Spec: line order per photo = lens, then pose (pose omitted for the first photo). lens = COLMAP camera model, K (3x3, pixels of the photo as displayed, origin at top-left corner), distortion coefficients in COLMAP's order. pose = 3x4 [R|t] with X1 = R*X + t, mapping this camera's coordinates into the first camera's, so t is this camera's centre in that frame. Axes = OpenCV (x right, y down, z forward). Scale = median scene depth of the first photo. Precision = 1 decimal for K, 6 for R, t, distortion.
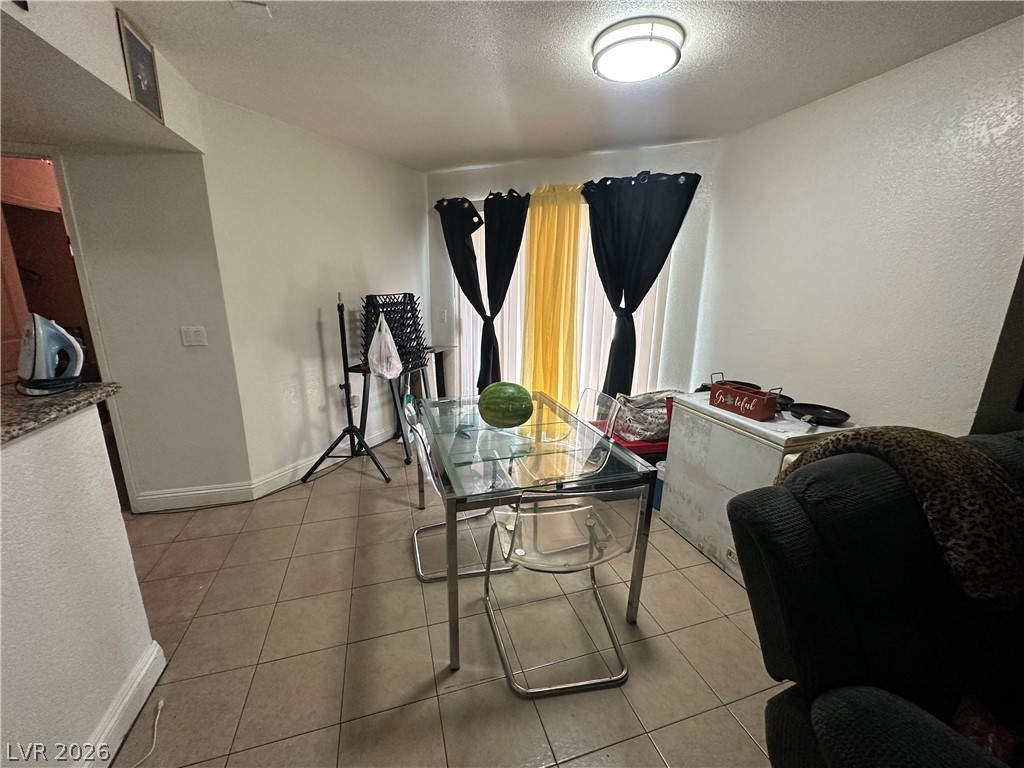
lens RADIAL K [[407.3, 0, 513.1], [0, 407.3, 381.4], [0, 0, 1]] dist [-0.001626, -0.000079]
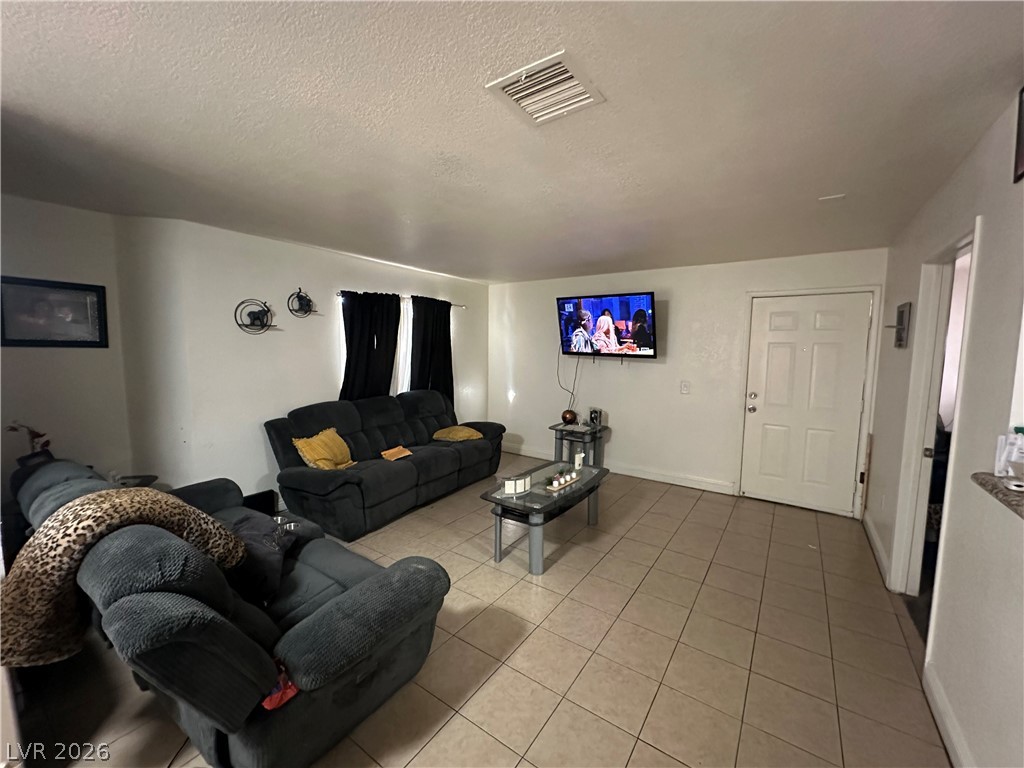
lens RADIAL K [[407.3, 0, 509.1], [0, 407.3, 379.5], [0, 0, 1]] dist [-0.001626, -0.000079]
pose [[-0.606379, -0.109587, 0.787588, -0.504243], [0.176659, 0.947140, 0.267801, -0.288096], [-0.775304, 0.301523, -0.554967, 0.726217]]
